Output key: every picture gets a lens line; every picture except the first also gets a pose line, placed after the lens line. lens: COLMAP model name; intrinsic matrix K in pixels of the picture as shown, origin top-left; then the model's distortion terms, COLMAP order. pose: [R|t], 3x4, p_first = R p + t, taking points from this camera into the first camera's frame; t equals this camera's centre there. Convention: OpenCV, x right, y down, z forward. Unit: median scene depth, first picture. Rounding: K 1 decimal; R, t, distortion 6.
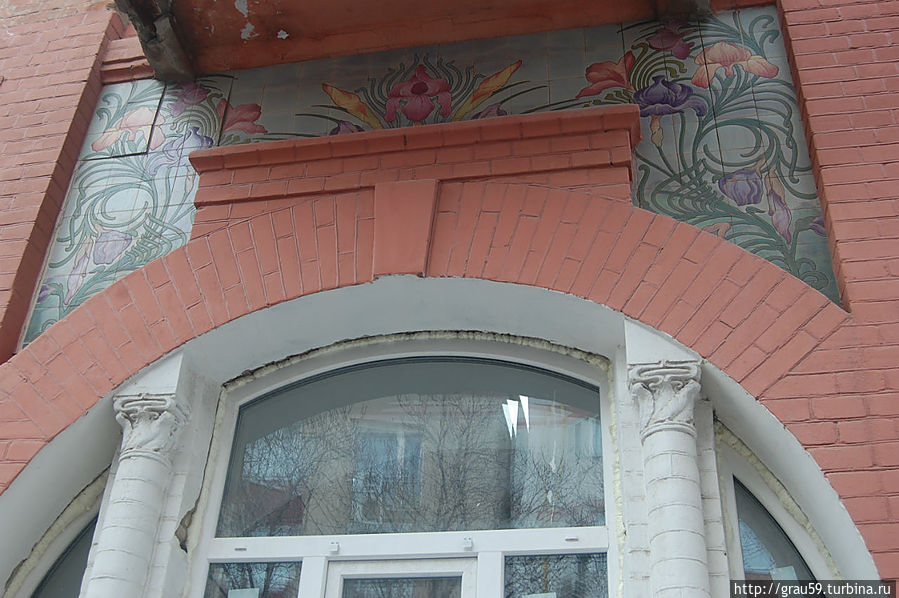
lens RADIAL K [[1030.7, 0, 454.0], [0, 1030.7, 297.6], [0, 0, 1]] dist [-0.037784, 0.000000]
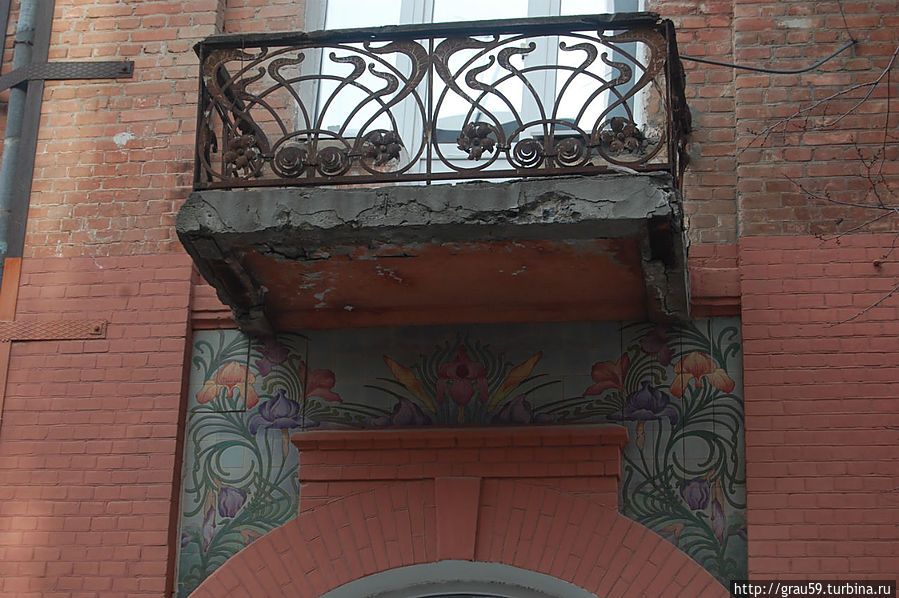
lens RADIAL K [[1913.3, 0, 447.0], [0, 1913.3, 299.1], [0, 0, 1]] dist [0.016609, 0.000000]
pose [[0.999094, 0.007150, 0.041955, -0.173791], [-0.017444, 0.967973, 0.250446, -1.005919], [-0.038820, -0.250951, 0.967221, -1.455382]]
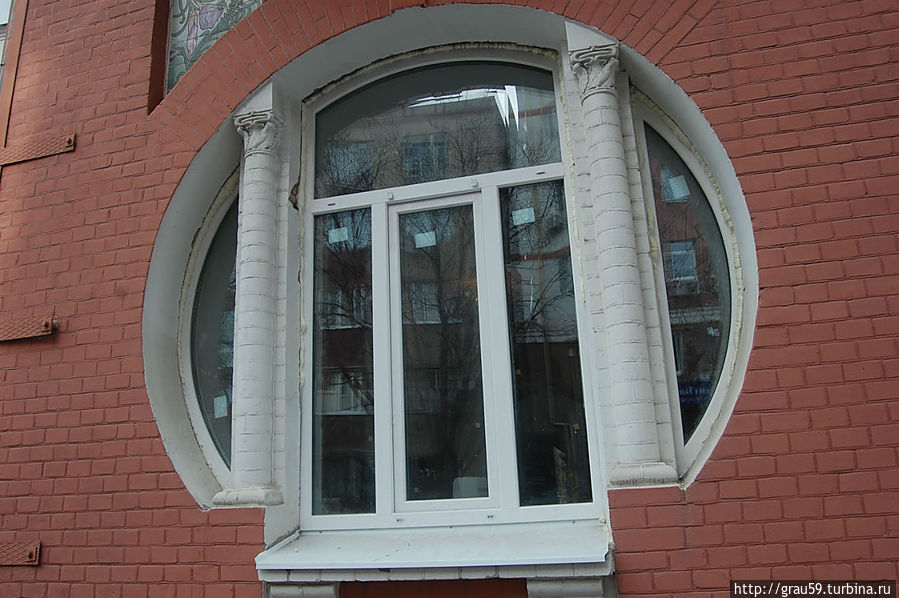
lens RADIAL K [[712.3, 0, 453.5], [0, 712.3, 298.6], [0, 0, 1]] dist [-0.077524, 0.017389]
pose [[0.993436, -0.104012, -0.047604, 0.013484], [0.114042, 0.932964, 0.341427, 0.027681], [0.008900, -0.344614, 0.938702, -0.063763]]
